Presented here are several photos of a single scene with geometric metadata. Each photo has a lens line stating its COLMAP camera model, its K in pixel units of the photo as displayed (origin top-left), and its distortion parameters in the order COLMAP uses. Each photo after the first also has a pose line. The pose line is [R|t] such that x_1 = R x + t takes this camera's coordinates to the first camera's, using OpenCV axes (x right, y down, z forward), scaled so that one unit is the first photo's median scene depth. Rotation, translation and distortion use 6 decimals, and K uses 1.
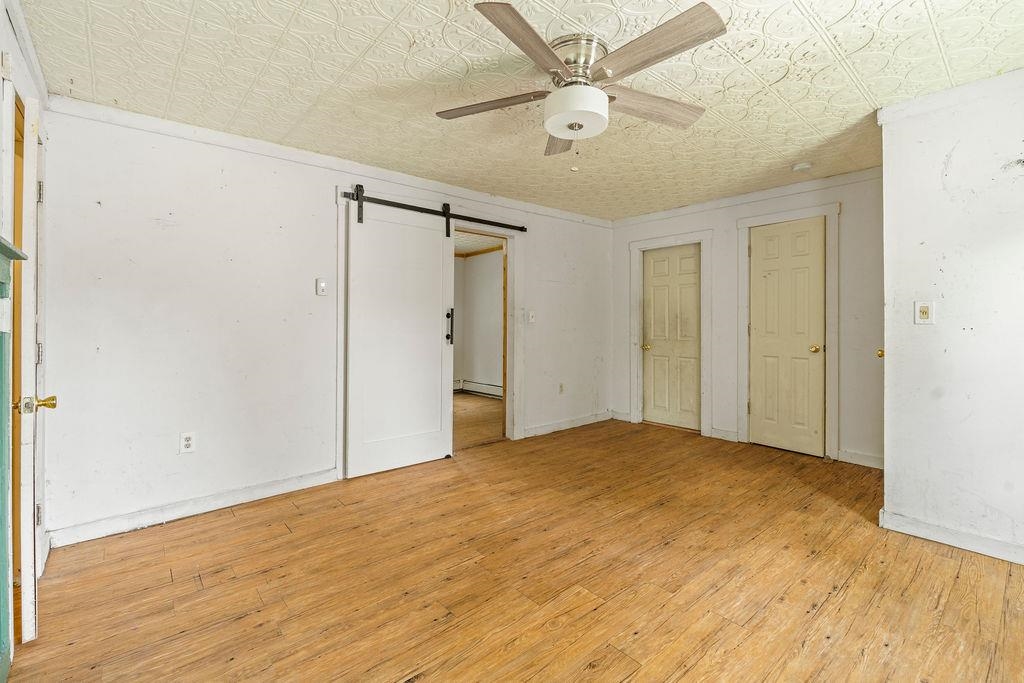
lens RADIAL K [[450.0, 0, 511.0], [0, 450.0, 321.9], [0, 0, 1]] dist [-0.004513, 0.000652]
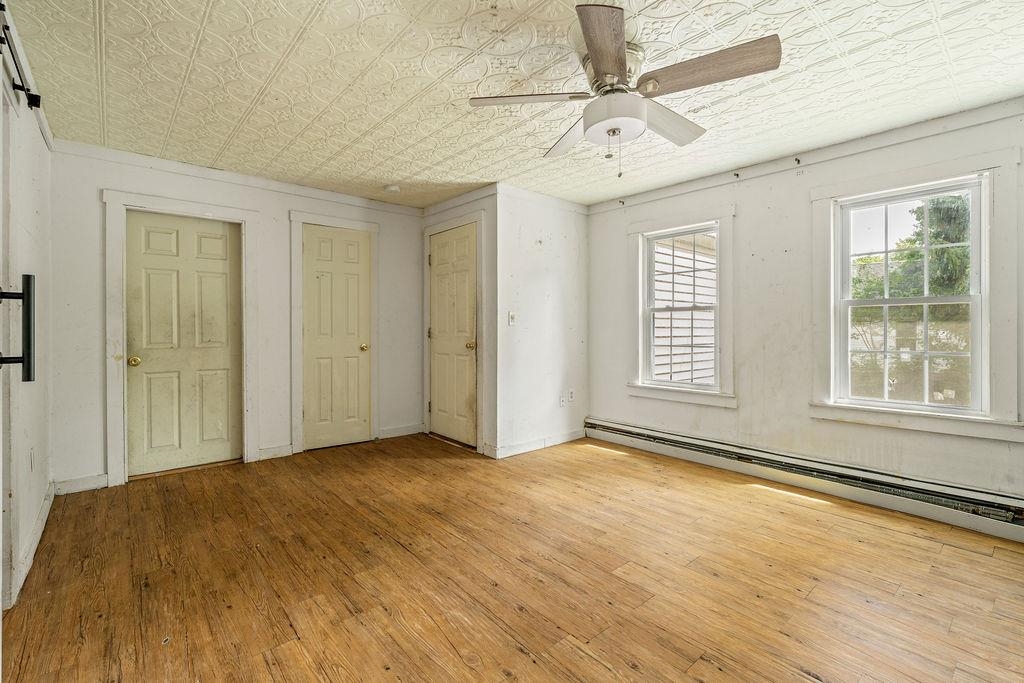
lens RADIAL K [[450.0, 0, 507.2], [0, 450.0, 333.6], [0, 0, 1]] dist [-0.004513, 0.000652]
pose [[0.006873, -0.013265, 0.999888, -0.665890], [-0.005309, 0.999897, 0.013302, 0.011214], [-0.999962, -0.005399, 0.006802, 0.920671]]
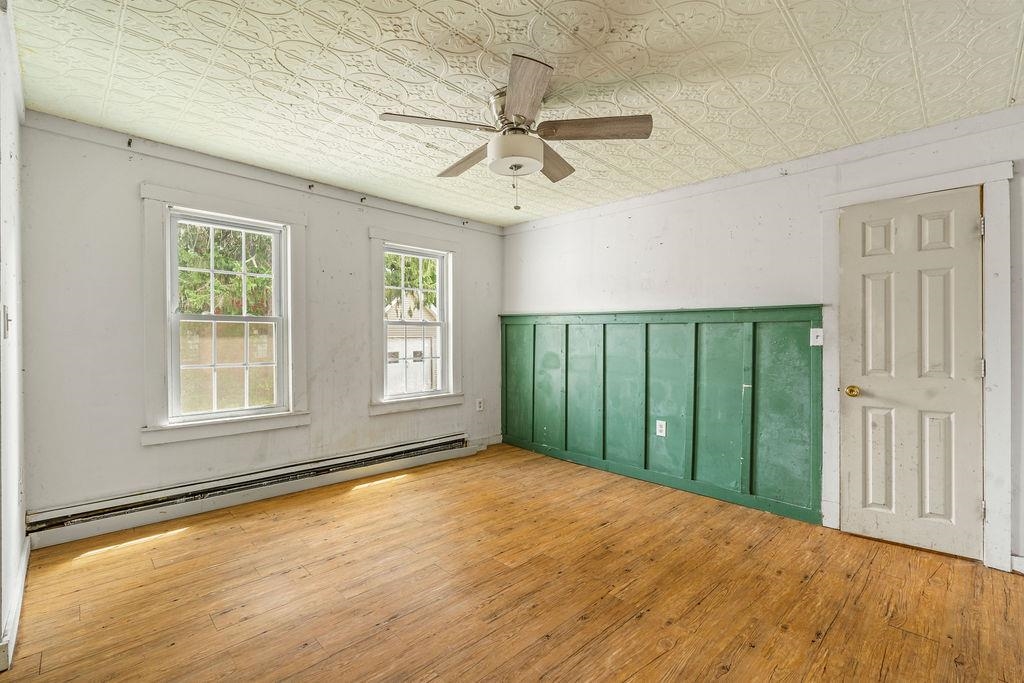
lens RADIAL K [[450.0, 0, 511.1], [0, 450.0, 347.2], [0, 0, 1]] dist [-0.004513, 0.000652]
pose [[-0.997863, -0.003292, -0.065258, 0.169574], [-0.003904, 0.999950, 0.009255, 0.008504], [0.065224, 0.009490, -0.997826, 1.589570]]
